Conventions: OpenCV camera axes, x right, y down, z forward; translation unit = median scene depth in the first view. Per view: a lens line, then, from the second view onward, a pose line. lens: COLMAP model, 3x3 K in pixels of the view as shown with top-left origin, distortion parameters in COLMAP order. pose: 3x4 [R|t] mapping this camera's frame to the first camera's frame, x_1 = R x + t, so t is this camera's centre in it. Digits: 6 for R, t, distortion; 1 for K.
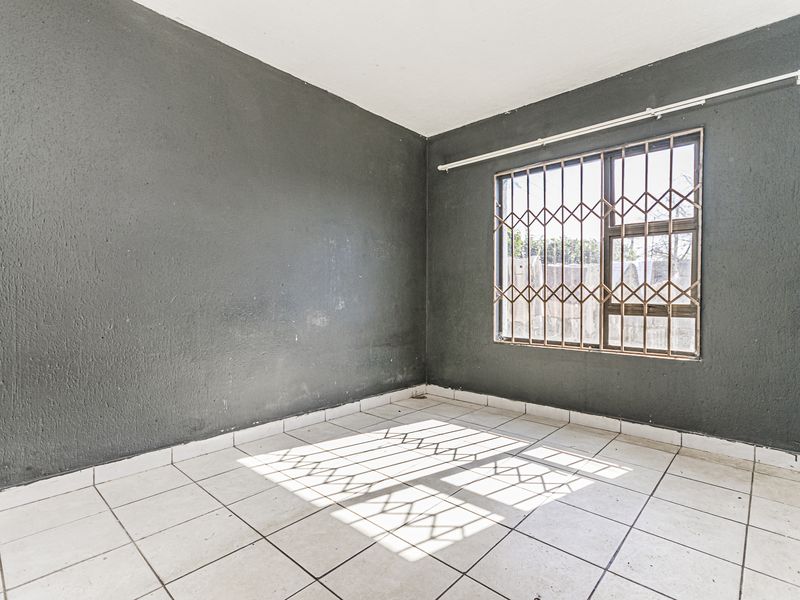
lens RADIAL K [[401.3, 0, 404.0], [0, 401.3, 300.7], [0, 0, 1]] dist [0.000496, -0.000058]
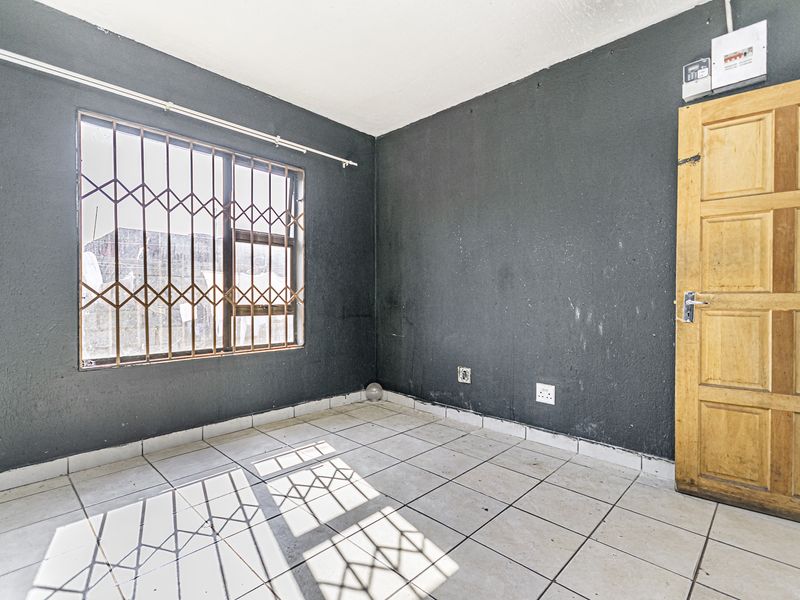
lens RADIAL K [[401.3, 0, 404.0], [0, 401.3, 300.7], [0, 0, 1]] dist [0.000496, -0.000058]
pose [[0.023952, -0.017335, 0.999563, -0.537687], [0.007445, 0.999825, 0.017161, -0.021064], [-0.999685, 0.007030, 0.024077, 0.608170]]
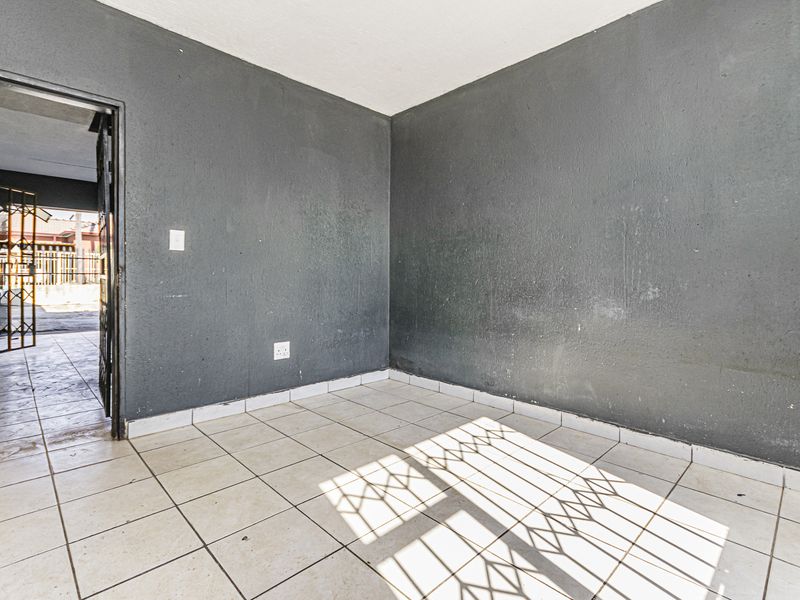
lens RADIAL K [[401.3, 0, 400.6], [0, 401.3, 281.4], [0, 0, 1]] dist [-0.002052, -0.000375]
pose [[-0.062519, 0.004339, -0.998034, 0.701216], [-0.019115, 0.999802, 0.005544, -0.006521], [0.997861, 0.019424, -0.062423, 0.727847]]
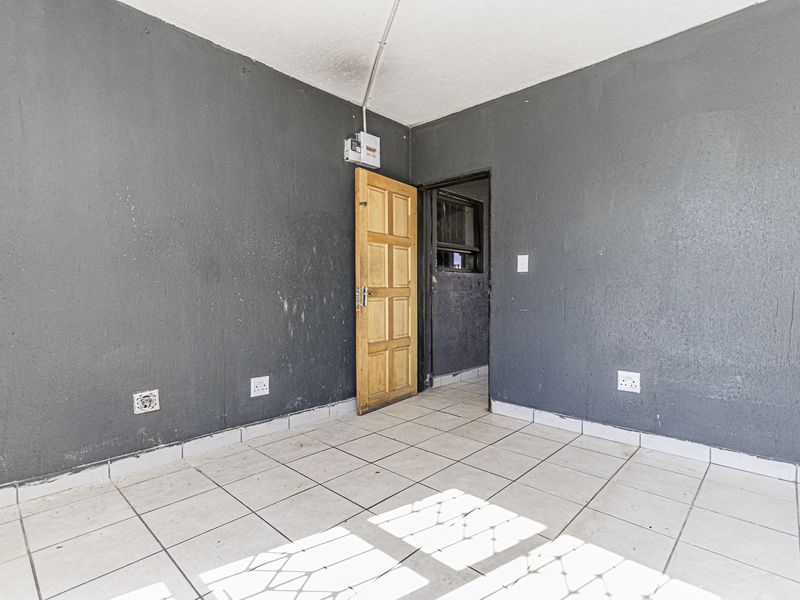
lens RADIAL K [[401.3, 0, 404.0], [0, 401.3, 300.7], [0, 0, 1]] dist [0.000496, -0.000058]
pose [[-0.999934, -0.002833, 0.011178, 0.098828], [-0.002418, 0.999315, 0.036932, -0.024484], [-0.011275, 0.036902, -0.999255, 1.291545]]
